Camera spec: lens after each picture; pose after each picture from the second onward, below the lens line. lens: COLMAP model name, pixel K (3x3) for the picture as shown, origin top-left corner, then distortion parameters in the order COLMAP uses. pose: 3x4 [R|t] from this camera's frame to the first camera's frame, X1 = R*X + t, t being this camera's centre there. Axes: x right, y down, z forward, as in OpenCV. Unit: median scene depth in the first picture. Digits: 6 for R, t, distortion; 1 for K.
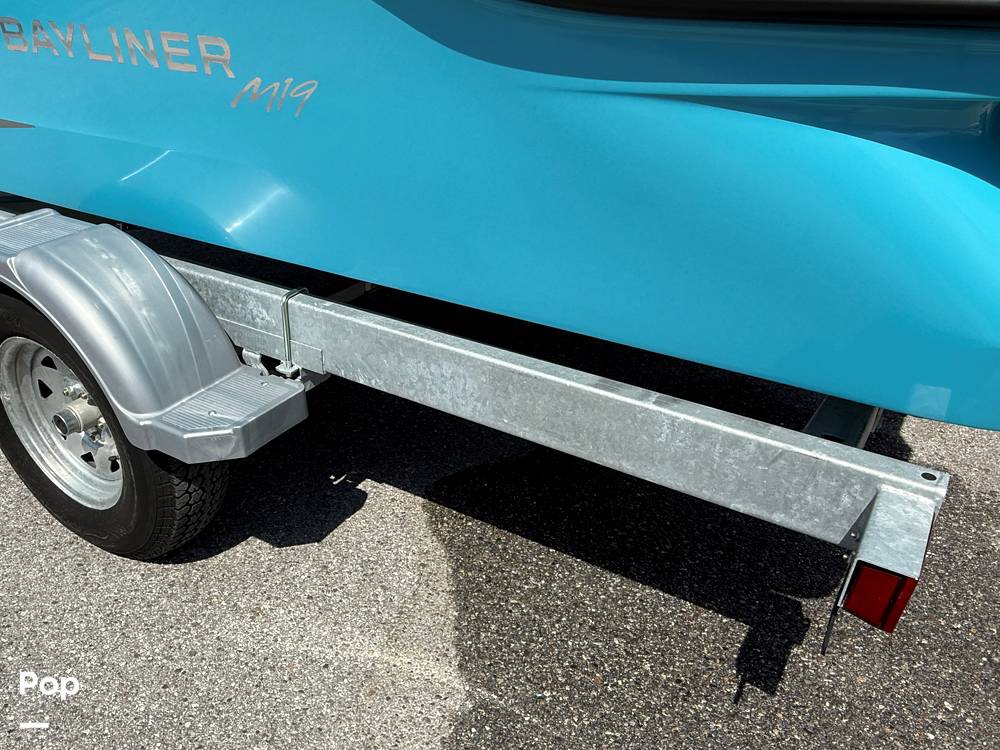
lens RADIAL K [[800.5, 0, 448.5], [0, 800.5, 435.4], [0, 0, 1]] dist [0.001371, -0.002458]
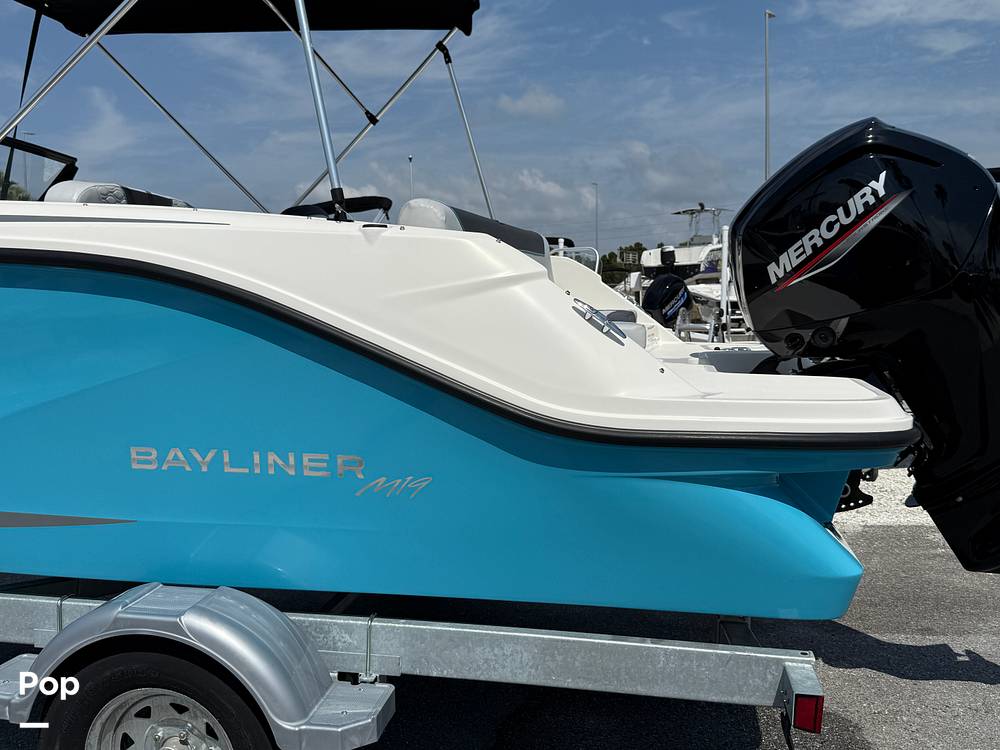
lens RADIAL K [[946.0, 0, 500.0], [0, 946.0, 375.0], [0, 0, 1]] dist [0.143010, -0.289334]
pose [[0.920281, -0.033220, 0.389845, -0.630705], [0.202771, 0.892633, -0.402604, 0.159255], [-0.334614, 0.449558, 0.828210, -0.637128]]
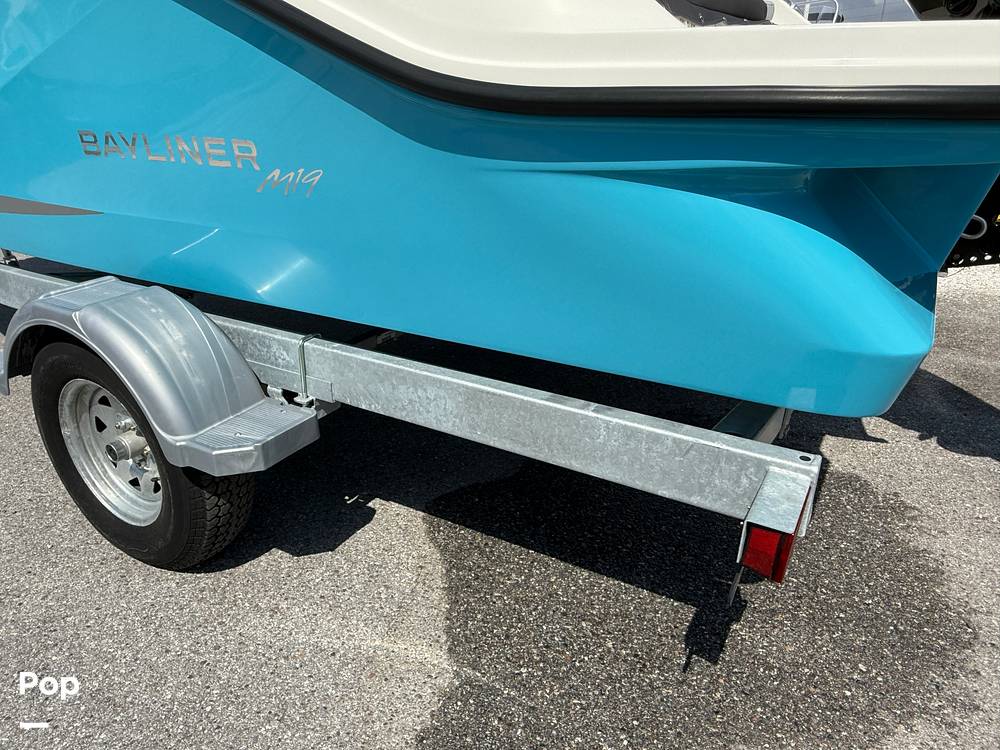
lens RADIAL K [[694.8, 0, 492.1], [0, 694.8, 377.8], [0, 0, 1]] dist [-0.004353, 0.003594]
pose [[0.999132, -0.021867, 0.035459, 0.050005], [0.026983, 0.988179, -0.150914, 0.053383], [-0.031740, 0.151739, 0.987911, -0.056211]]
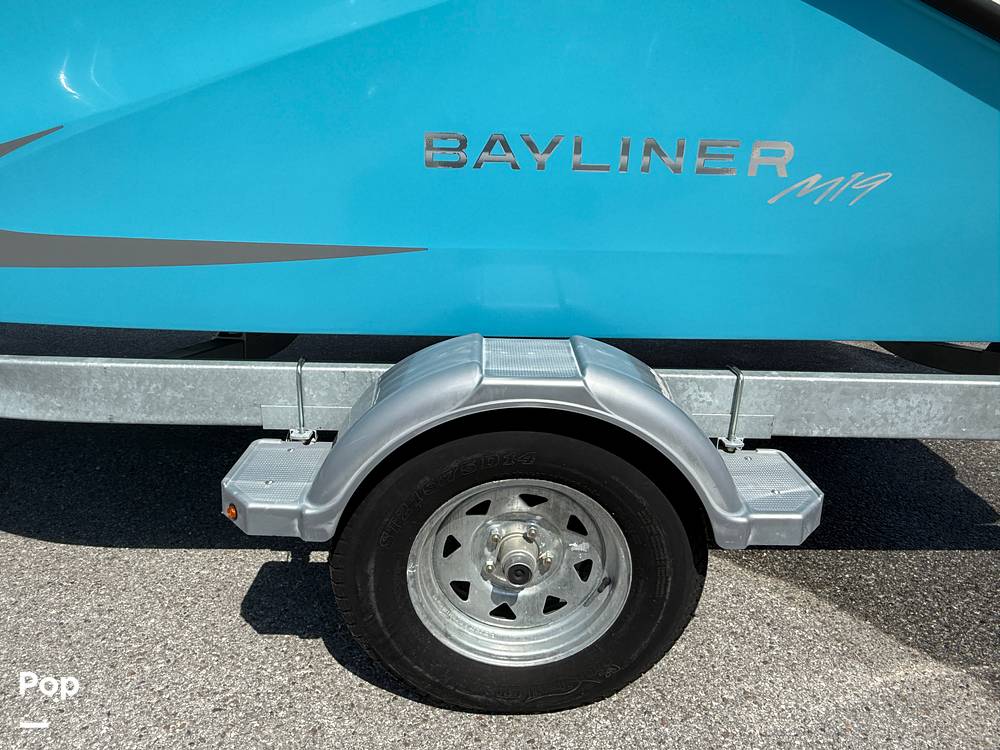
lens RADIAL K [[694.8, 0, 492.1], [0, 694.8, 377.8], [0, 0, 1]] dist [-0.004353, 0.003594]
pose [[0.832467, -0.176832, 0.525098, -0.974048], [0.275397, 0.954404, -0.115197, -0.154249], [-0.480785, 0.240508, 0.843209, 0.382501]]
